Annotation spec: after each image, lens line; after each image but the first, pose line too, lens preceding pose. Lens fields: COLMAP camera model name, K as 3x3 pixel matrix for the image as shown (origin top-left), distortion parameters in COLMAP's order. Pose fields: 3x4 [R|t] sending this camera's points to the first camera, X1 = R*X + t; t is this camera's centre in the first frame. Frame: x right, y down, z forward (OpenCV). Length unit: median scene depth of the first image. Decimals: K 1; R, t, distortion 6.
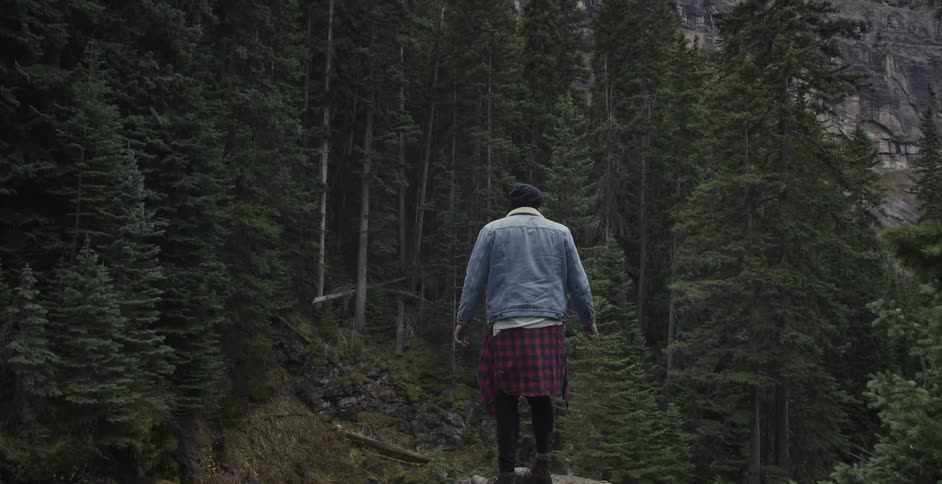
lens RADIAL K [[626.0, 0, 471.0], [0, 626.0, 242.0], [0, 0, 1]] dist [-0.081883, 0.057322]
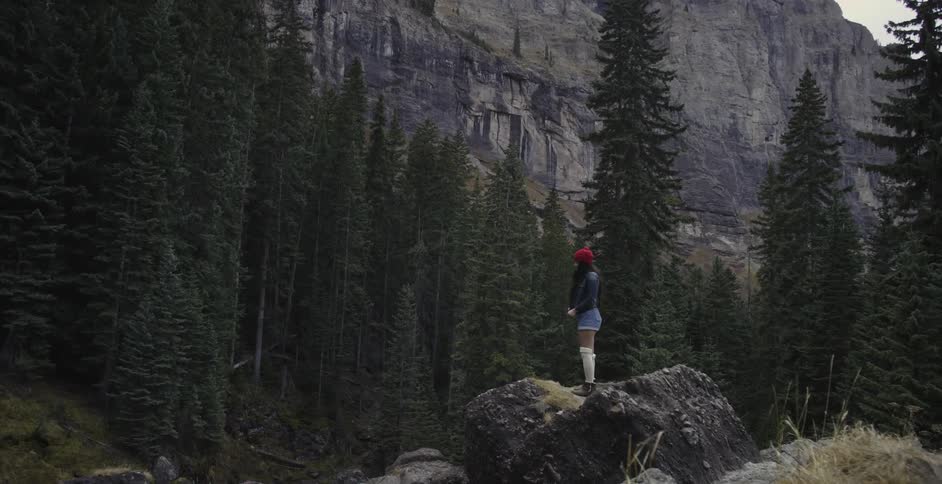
lens RADIAL K [[626.0, 0, 471.0], [0, 626.0, 242.0], [0, 0, 1]] dist [-0.081883, 0.057322]
pose [[0.943865, 0.052339, 0.326160, -0.206326], [-0.045744, 0.998565, -0.027863, -0.199772], [-0.327150, 0.011379, 0.944904, -0.649139]]
